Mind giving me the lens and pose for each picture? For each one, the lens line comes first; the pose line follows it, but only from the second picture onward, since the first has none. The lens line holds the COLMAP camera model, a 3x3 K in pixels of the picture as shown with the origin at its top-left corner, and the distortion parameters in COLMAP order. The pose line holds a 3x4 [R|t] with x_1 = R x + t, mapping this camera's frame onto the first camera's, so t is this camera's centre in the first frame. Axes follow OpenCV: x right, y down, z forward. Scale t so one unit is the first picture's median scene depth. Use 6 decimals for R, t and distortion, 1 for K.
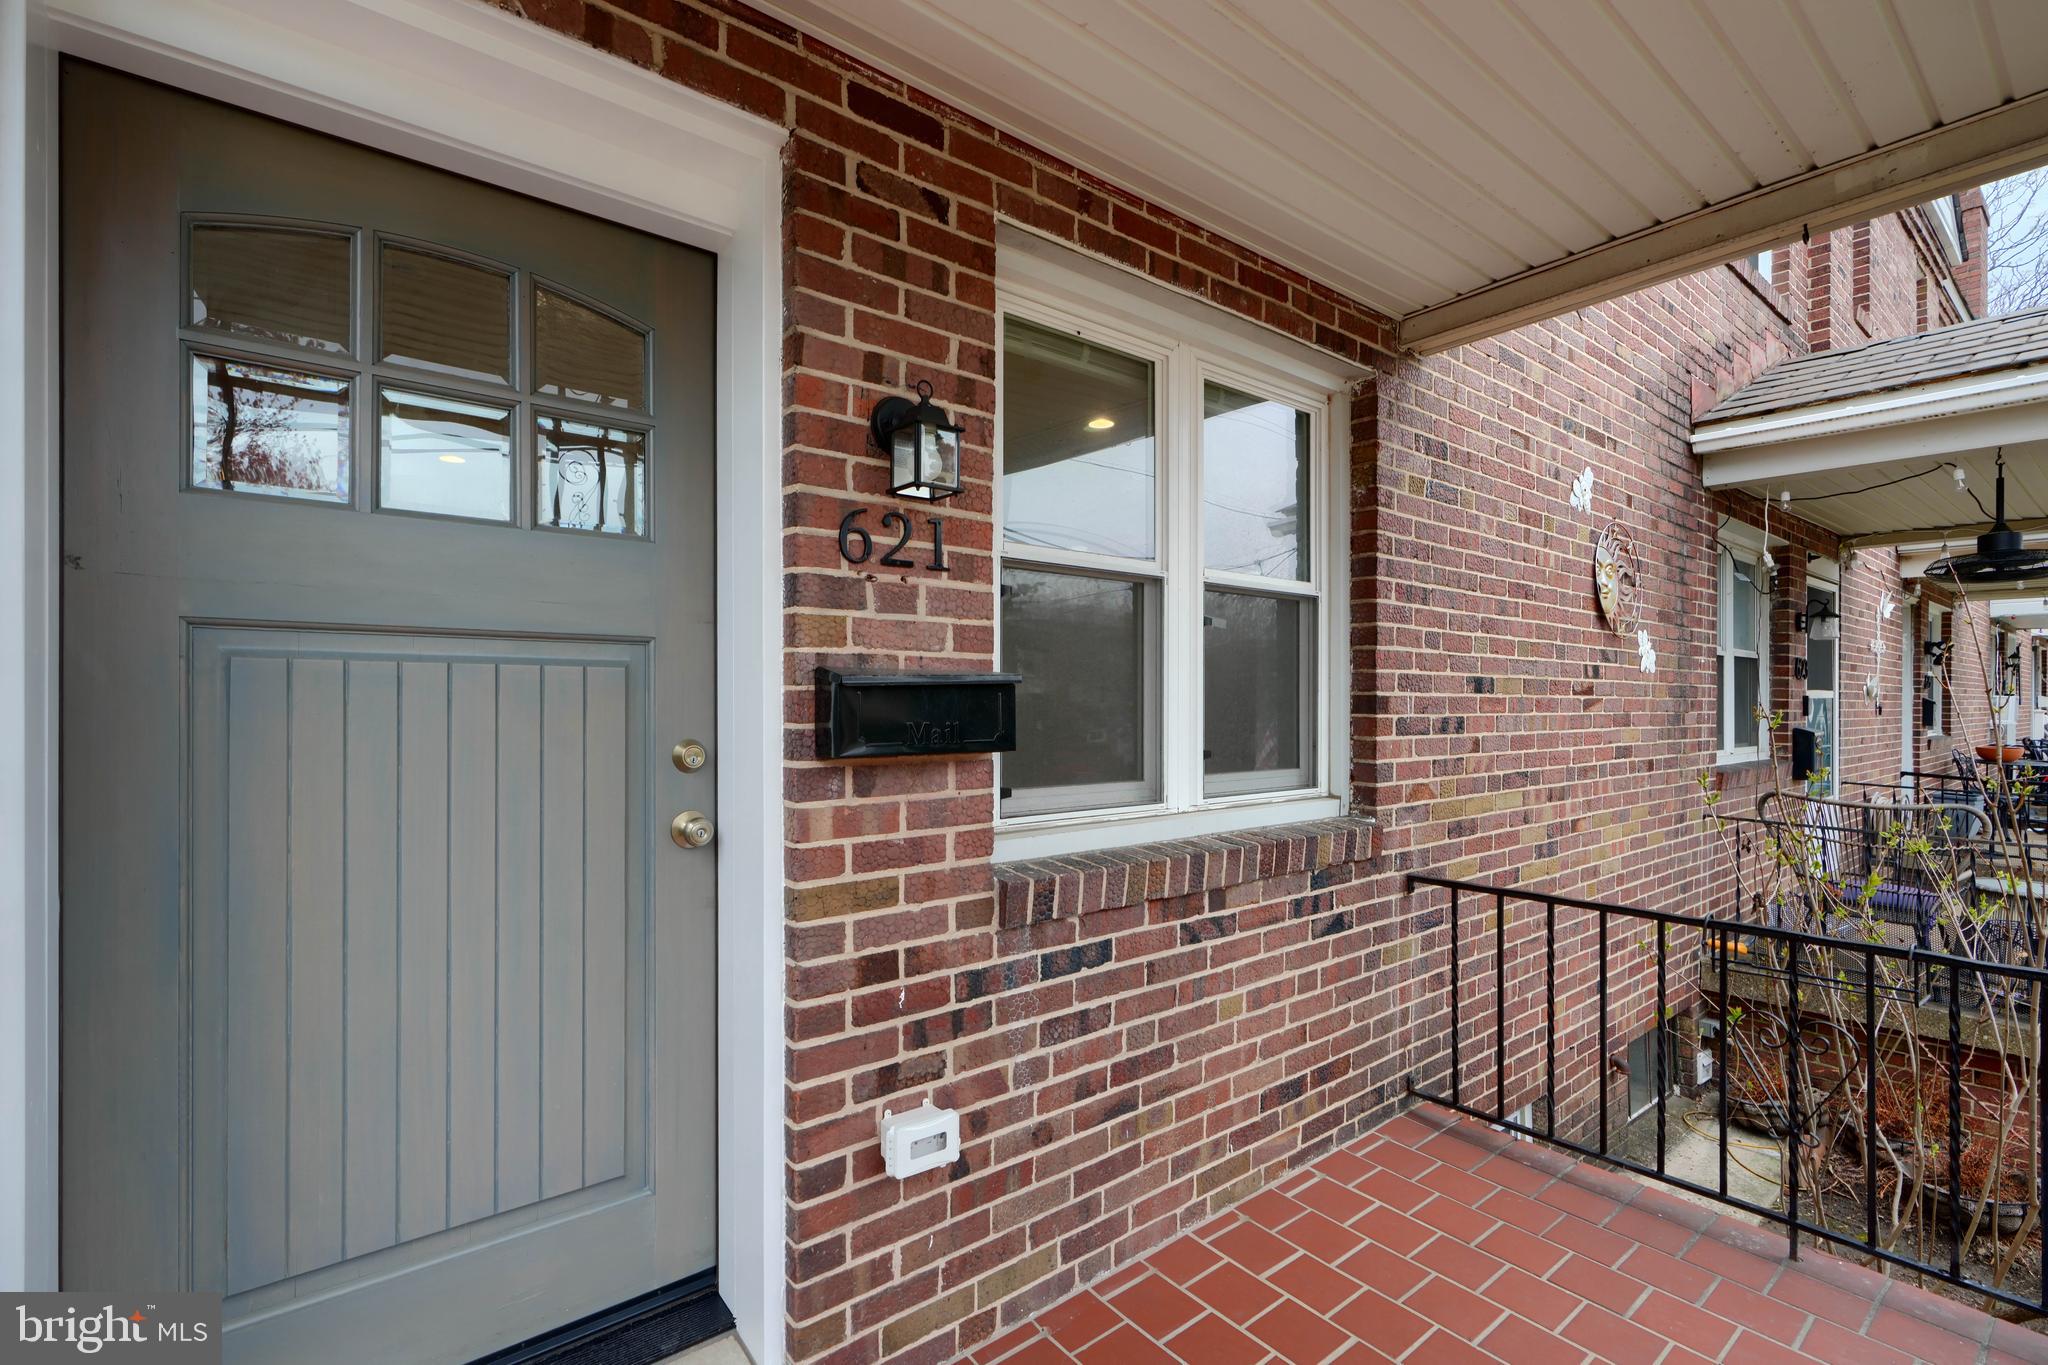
lens RADIAL K [[913.8, 0, 1023.8], [0, 913.8, 716.5], [0, 0, 1]] dist [-0.001096, -0.000043]
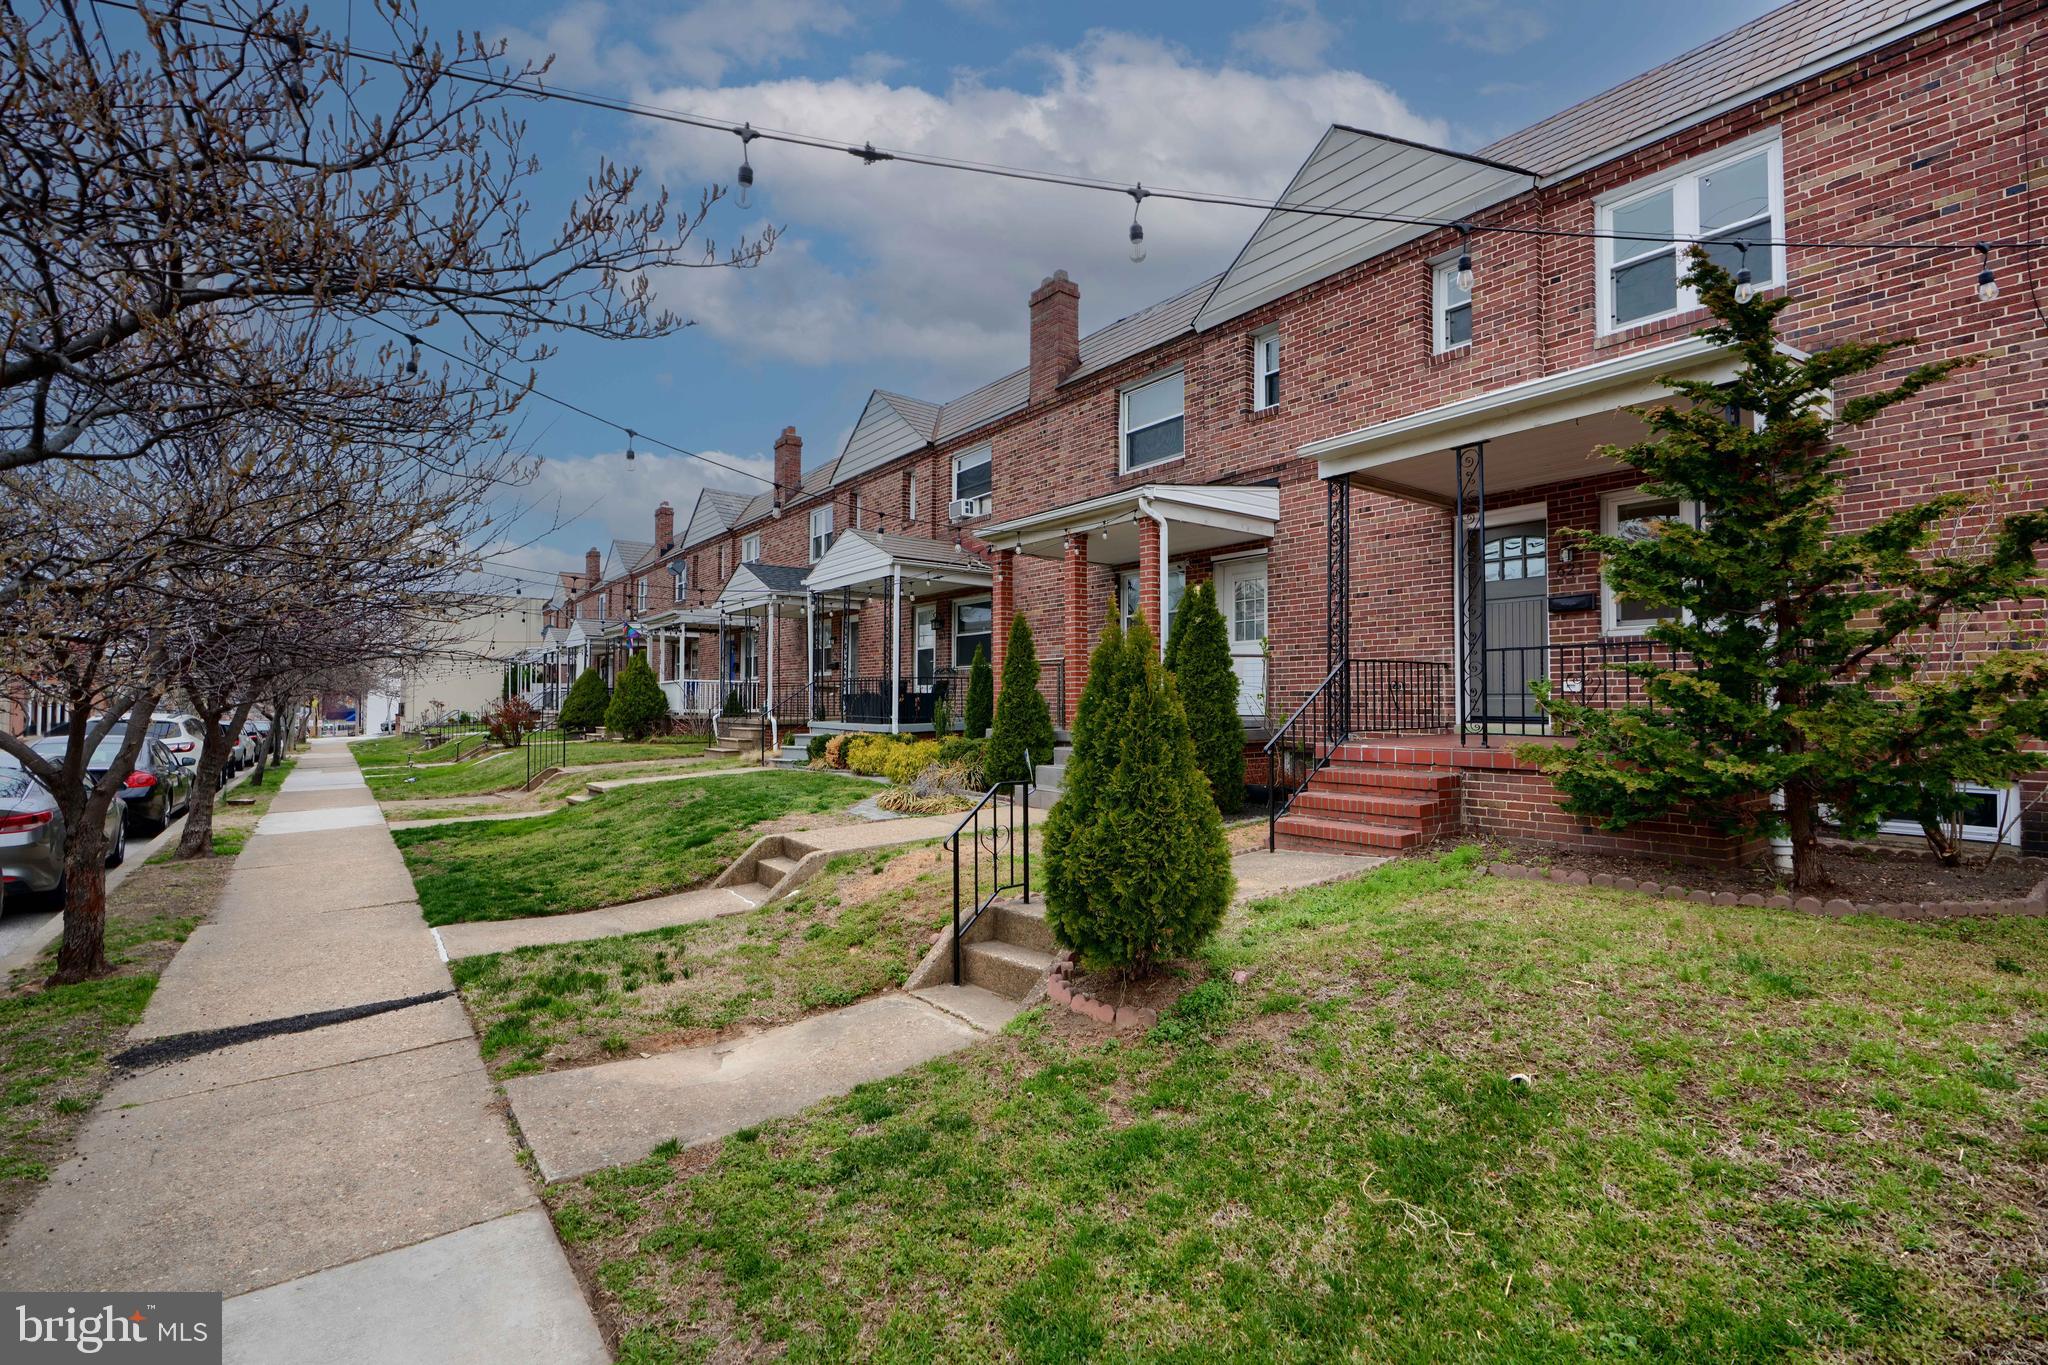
lens RADIAL K [[927.5, 0, 1026.6], [0, 927.5, 696.5], [0, 0, 1]] dist [0.000248, 0.000280]
pose [[-0.025188, 0.005190, -0.999669, 5.015605], [0.001107, 0.999986, 0.005164, 0.476450], [0.999682, -0.000977, -0.025194, -1.866200]]
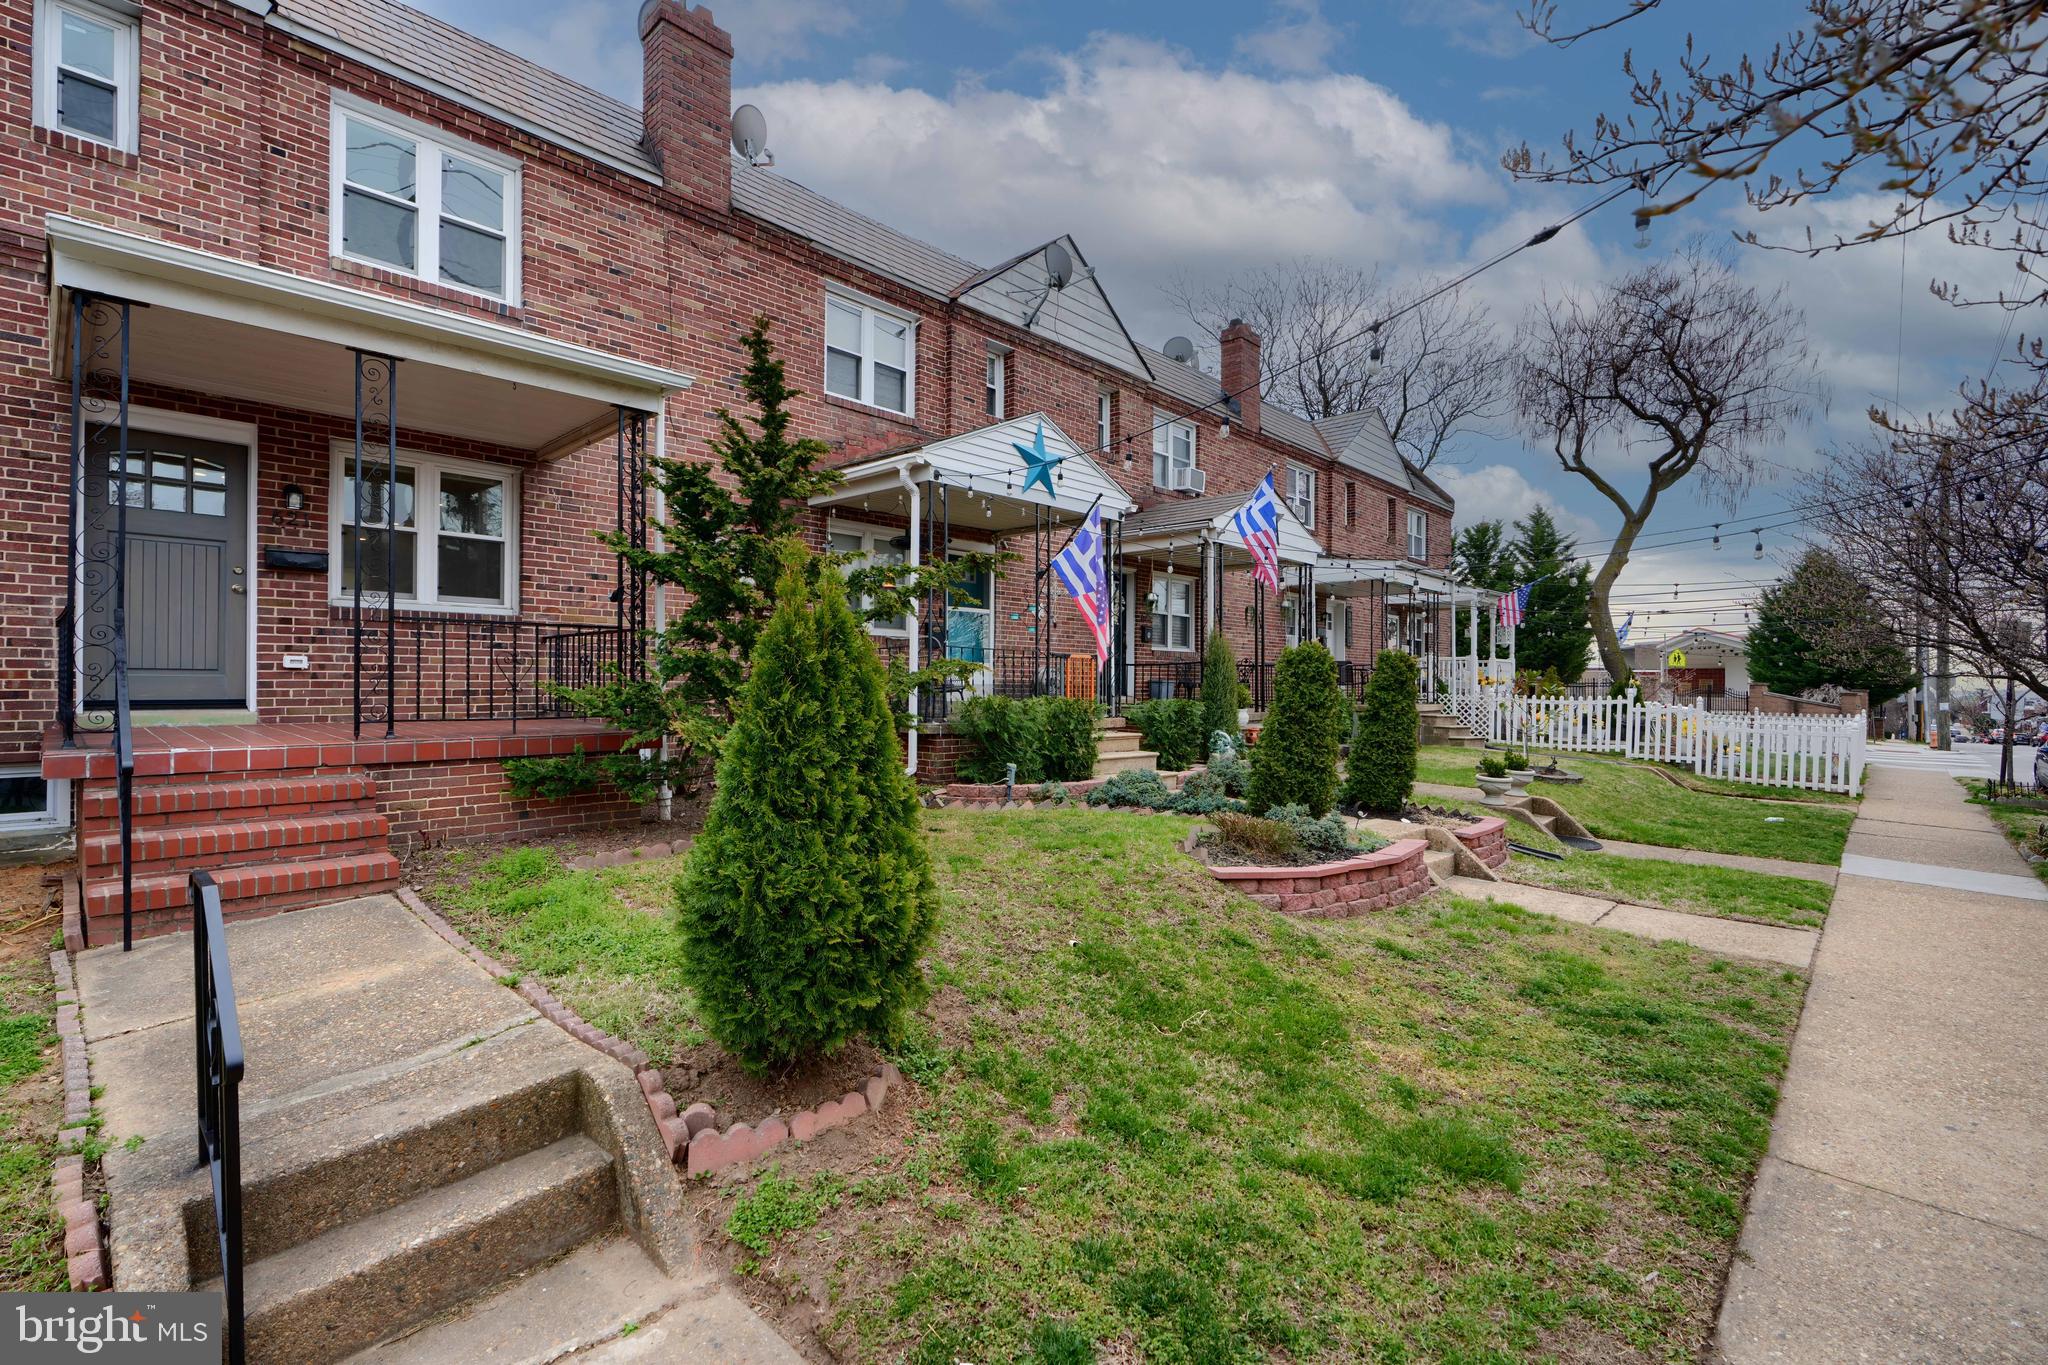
lens RADIAL K [[927.5, 0, 1026.6], [0, 927.5, 696.5], [0, 0, 1]] dist [0.000248, 0.000280]
pose [[0.988574, 0.016221, 0.149864, 2.508125], [-0.018182, 0.999766, 0.011728, 0.498260], [-0.149639, -0.014319, 0.988637, -3.631415]]
